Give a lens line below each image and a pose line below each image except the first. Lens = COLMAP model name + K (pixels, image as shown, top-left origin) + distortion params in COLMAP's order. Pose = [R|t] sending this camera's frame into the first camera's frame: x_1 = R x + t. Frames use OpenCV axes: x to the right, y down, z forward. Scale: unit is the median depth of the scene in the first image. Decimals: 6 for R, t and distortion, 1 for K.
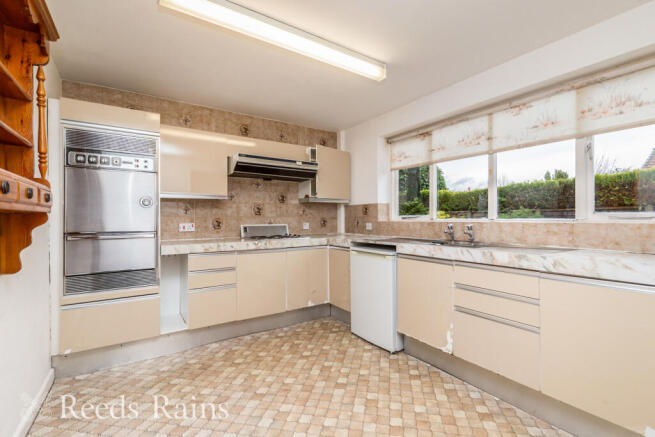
lens RADIAL K [[297.8, 0, 325.3], [0, 297.8, 219.4], [0, 0, 1]] dist [0.004348, -0.000928]
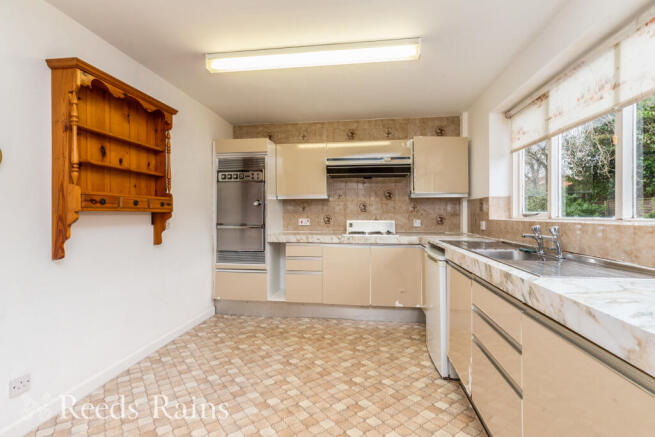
lens RADIAL K [[297.8, 0, 324.2], [0, 297.8, 214.8], [0, 0, 1]] dist [0.004348, -0.000928]
pose [[0.747802, 0.004070, -0.663909, 0.420906], [-0.004267, 0.999990, 0.001324, -0.005546], [0.663908, 0.001843, 0.747812, 0.123777]]
